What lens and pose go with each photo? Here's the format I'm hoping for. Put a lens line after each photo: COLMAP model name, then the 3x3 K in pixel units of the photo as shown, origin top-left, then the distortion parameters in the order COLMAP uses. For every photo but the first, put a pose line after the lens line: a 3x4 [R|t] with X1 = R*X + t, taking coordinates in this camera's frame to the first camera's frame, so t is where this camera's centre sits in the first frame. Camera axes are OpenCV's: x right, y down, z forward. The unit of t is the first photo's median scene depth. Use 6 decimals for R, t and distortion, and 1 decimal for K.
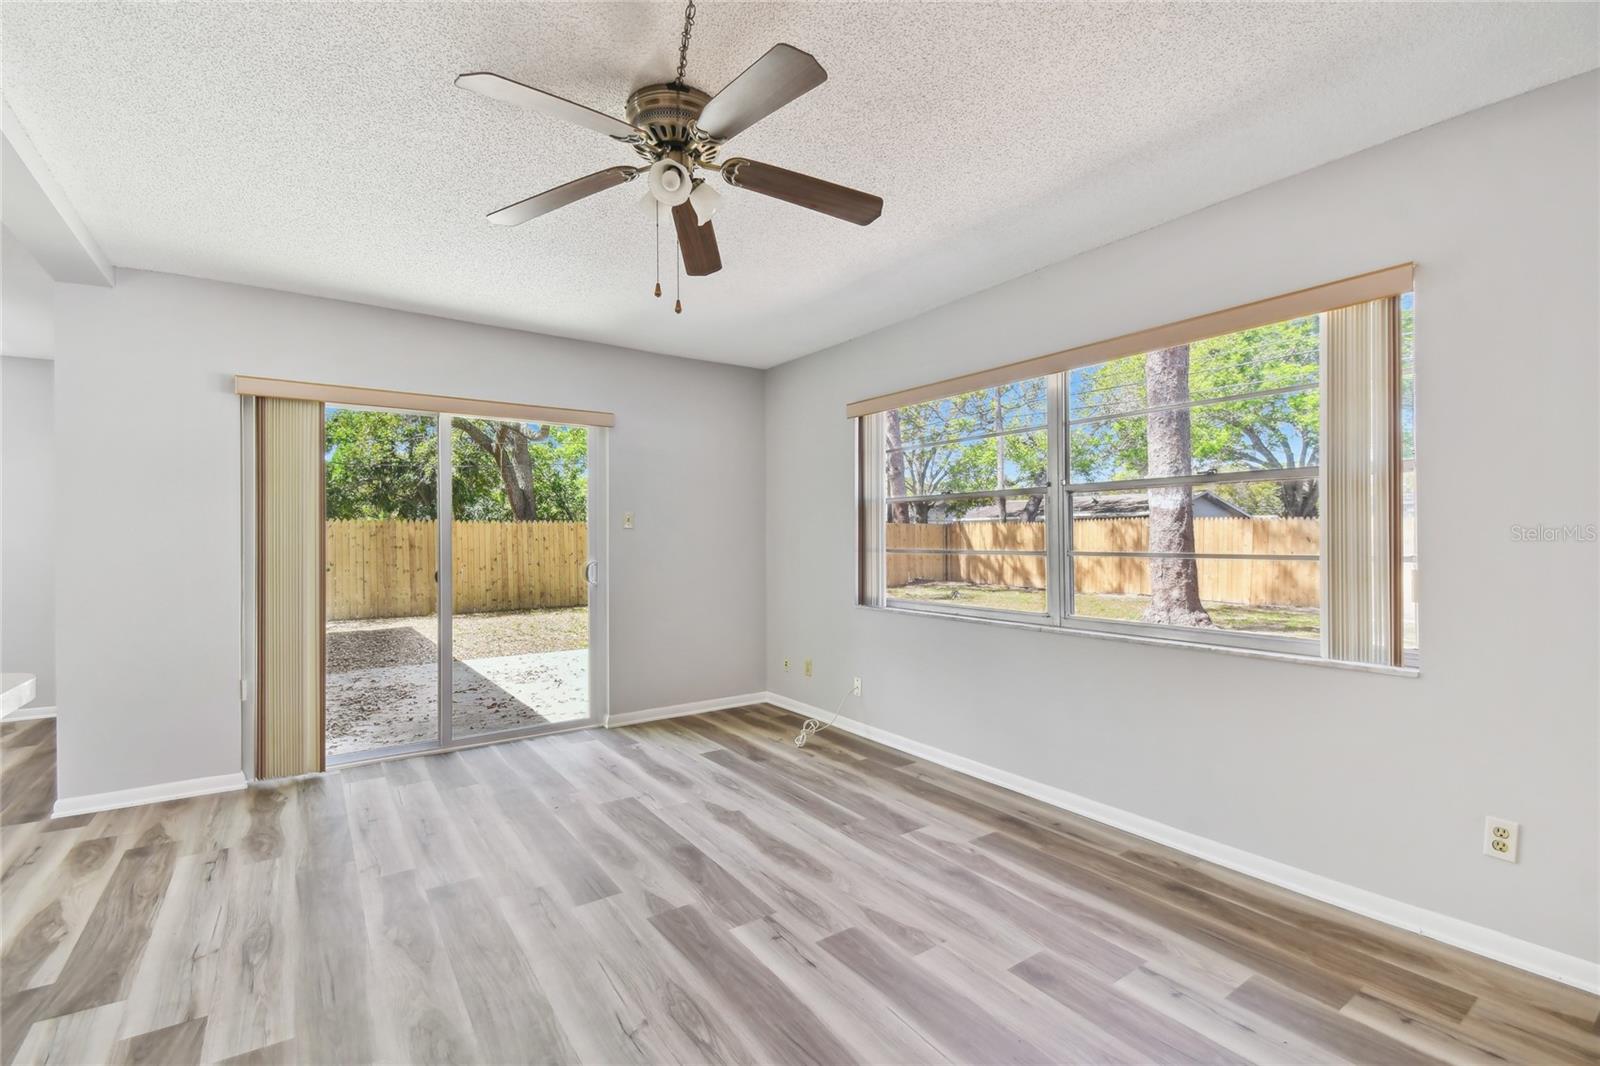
lens RADIAL K [[718.2, 0, 812.2], [0, 718.2, 526.9], [0, 0, 1]] dist [0.019967, -0.010254]
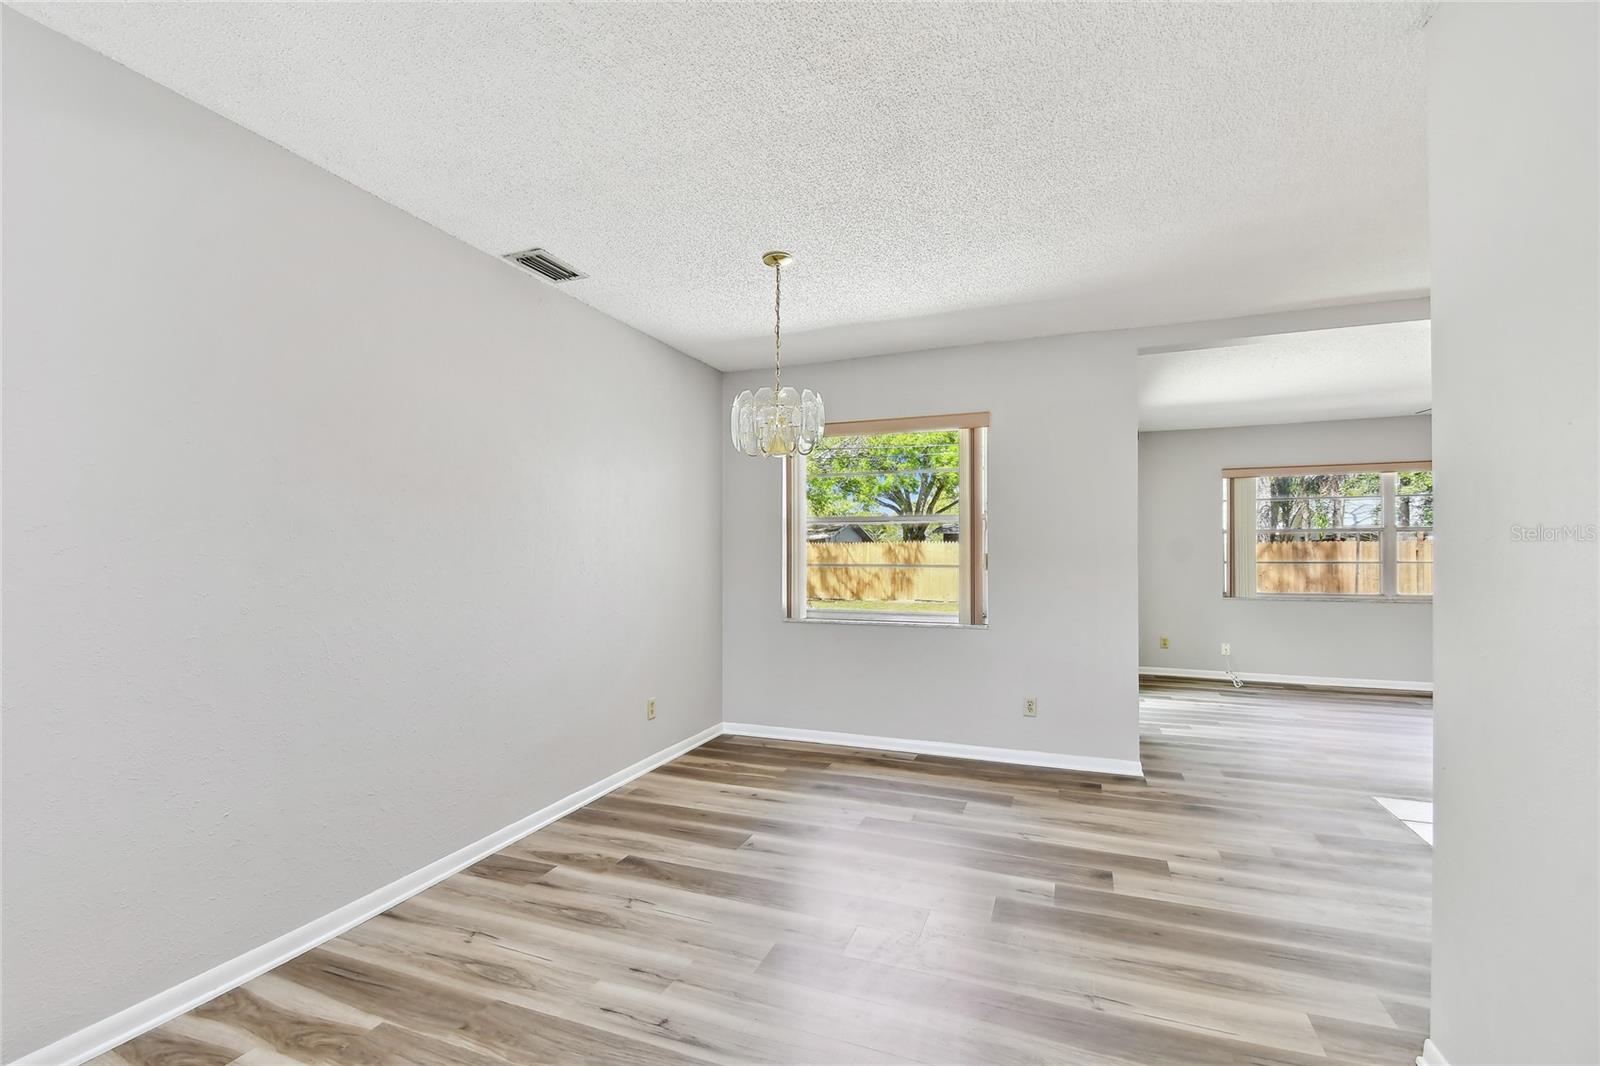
lens RADIAL K [[718.2, 0, 792.8], [0, 718.2, 546.7], [0, 0, 1]] dist [0.019967, -0.010254]
pose [[0.842310, 0.004330, 0.538976, -2.413827], [-0.004975, 0.999988, -0.000259, 0.004387], [-0.538970, -0.002463, 0.842321, 0.279140]]
